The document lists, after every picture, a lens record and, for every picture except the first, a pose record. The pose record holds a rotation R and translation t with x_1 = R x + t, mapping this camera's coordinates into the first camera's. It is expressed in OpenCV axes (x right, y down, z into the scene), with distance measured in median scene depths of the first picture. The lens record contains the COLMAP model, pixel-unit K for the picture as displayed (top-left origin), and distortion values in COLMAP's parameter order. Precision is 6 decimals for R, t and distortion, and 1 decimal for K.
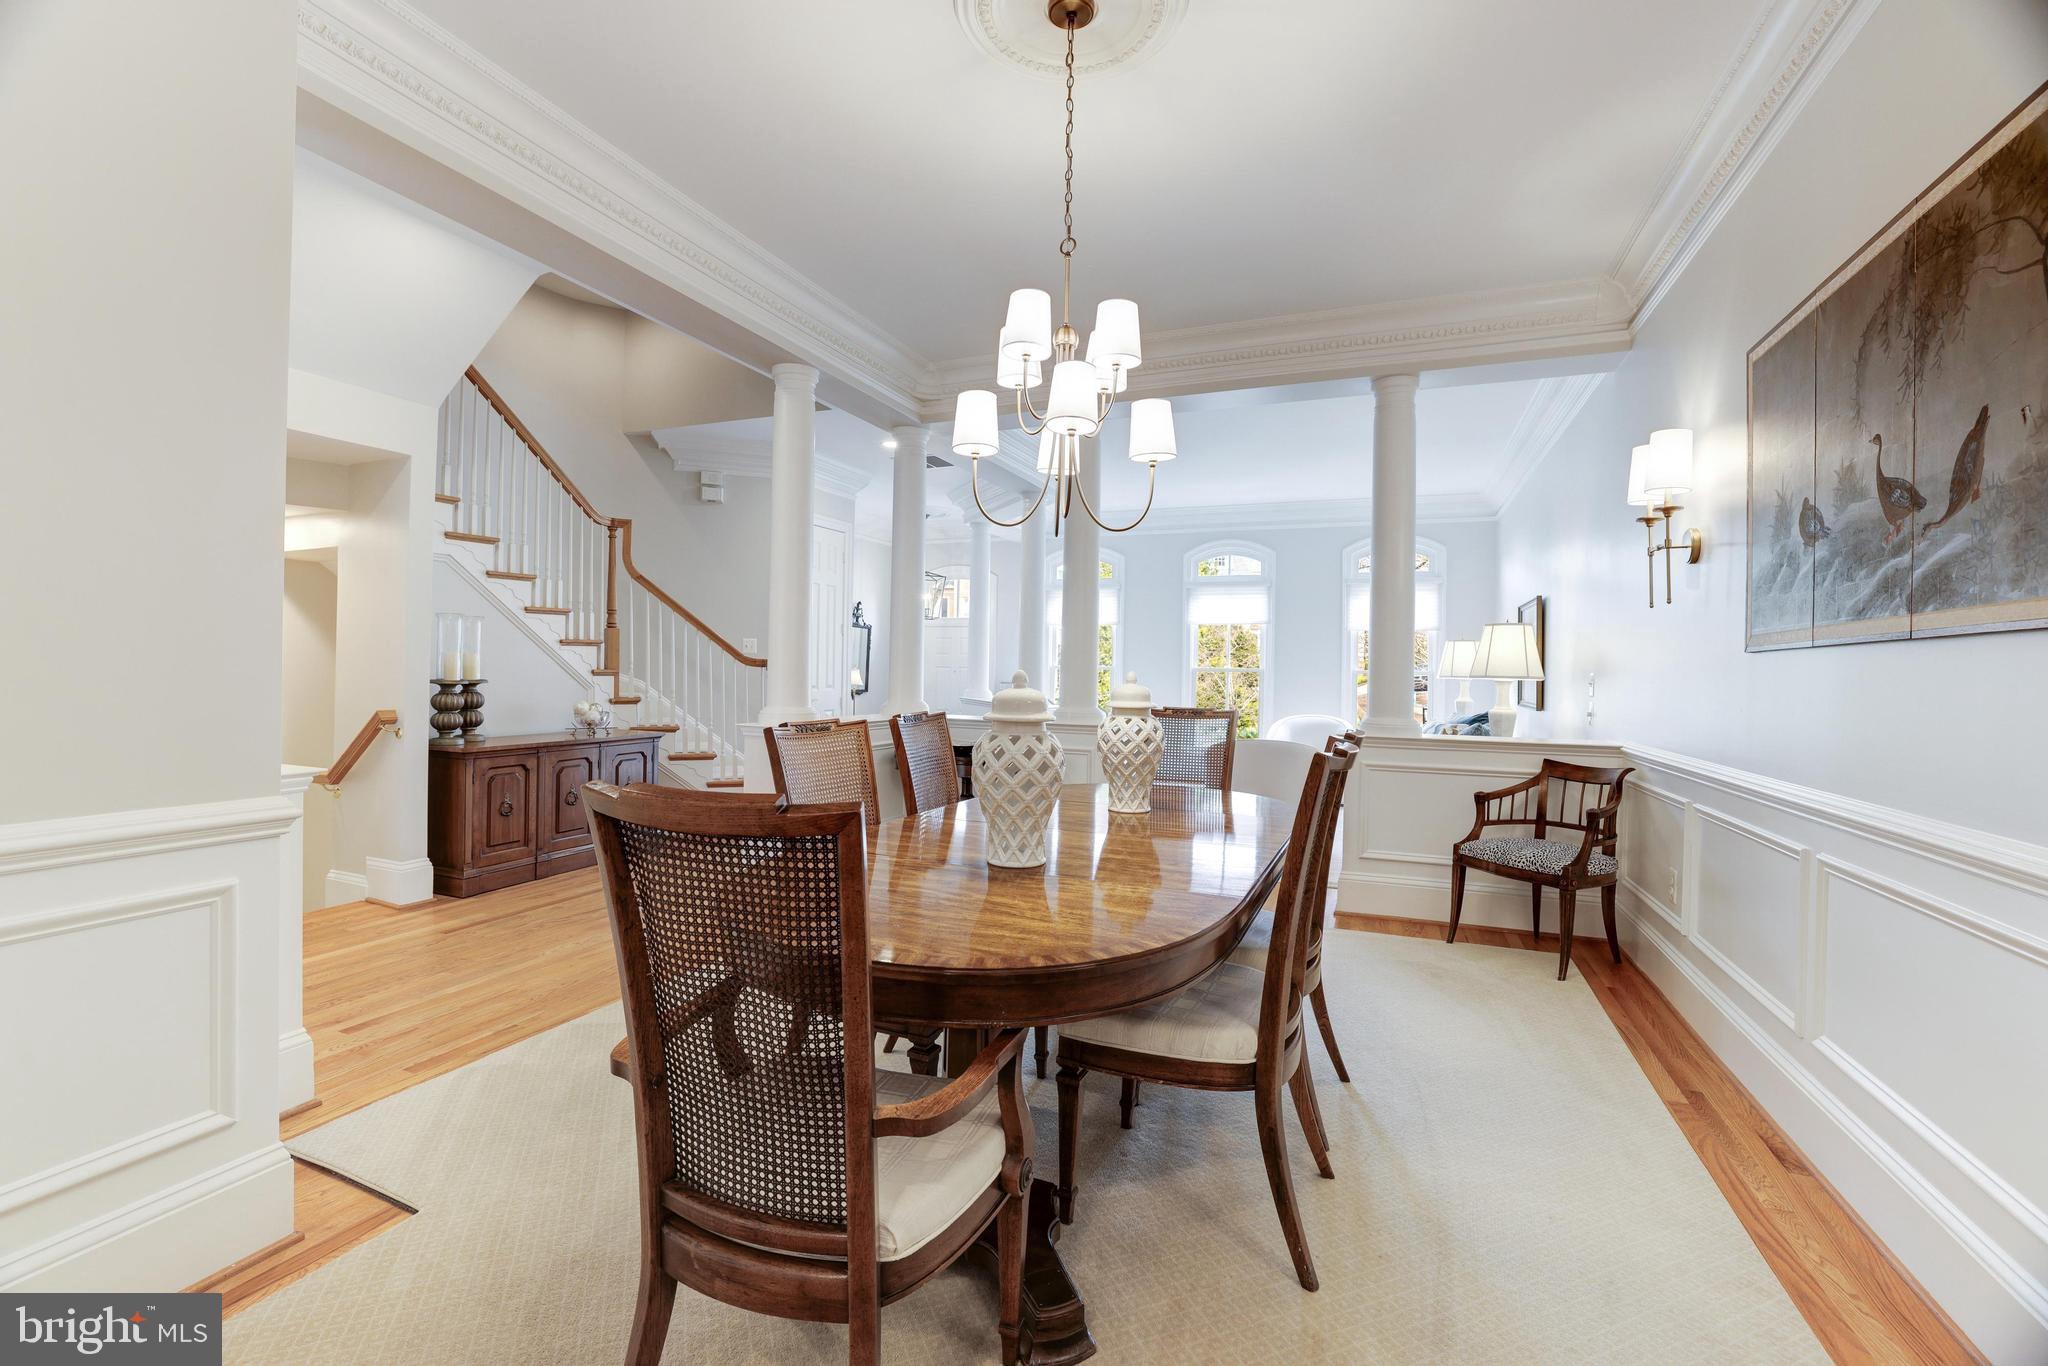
lens RADIAL K [[895.9, 0, 1017.0], [0, 895.9, 680.2], [0, 0, 1]] dist [-0.029515, 0.005580]
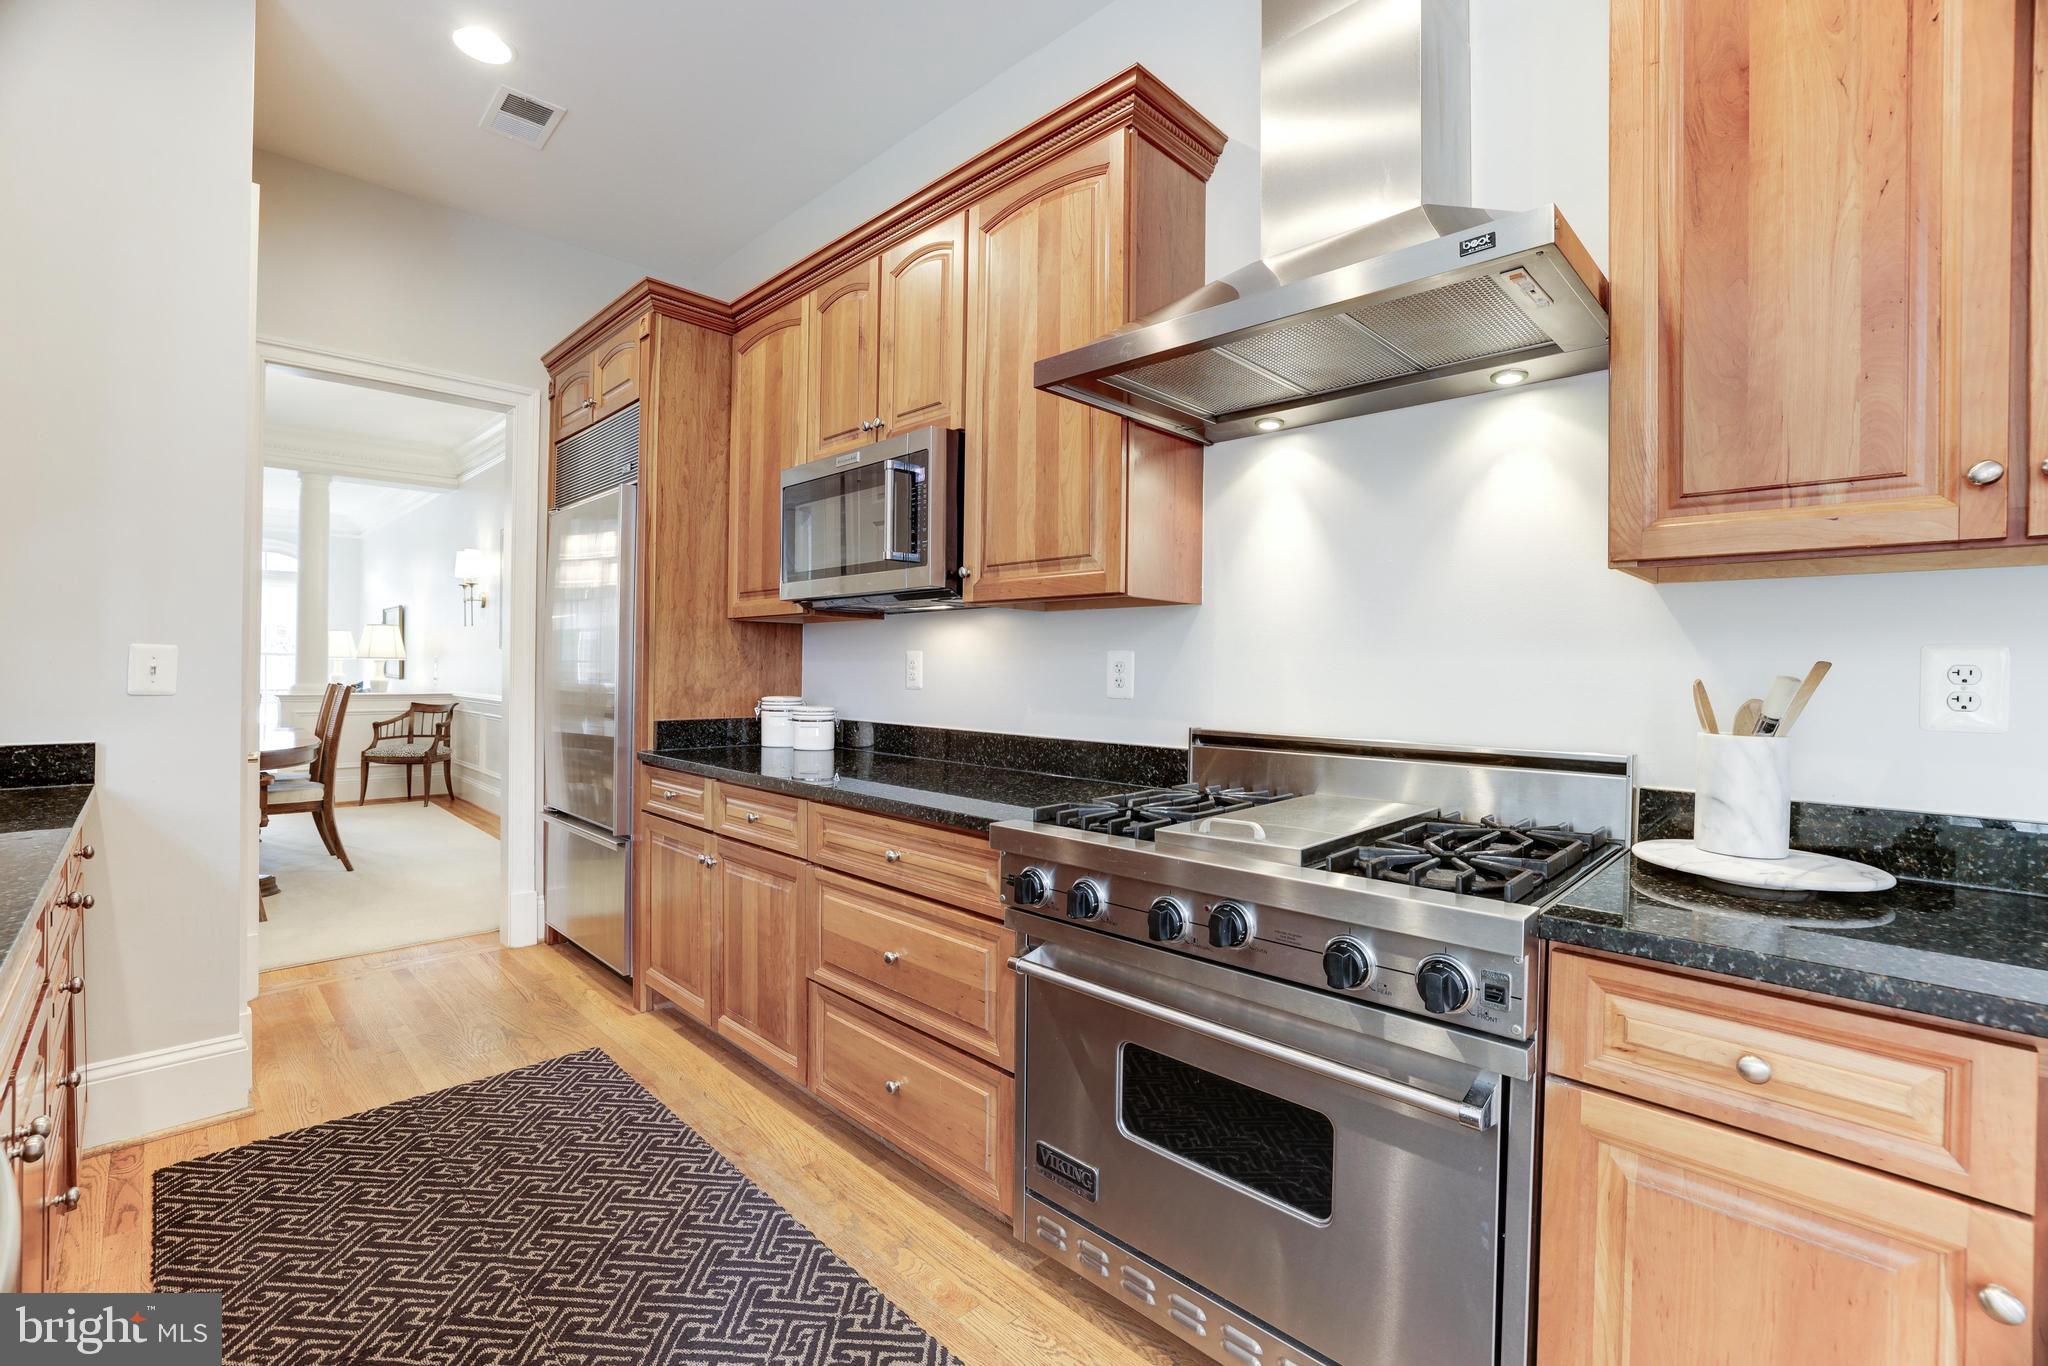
lens RADIAL K [[895.9, 0, 1019.4], [0, 895.9, 675.0], [0, 0, 1]] dist [-0.029515, 0.005580]
pose [[0.391490, -0.013875, 0.920078, -0.642240], [-0.000824, 0.999881, 0.015429, 0.002366], [-0.920182, -0.006798, 0.391431, -0.941992]]
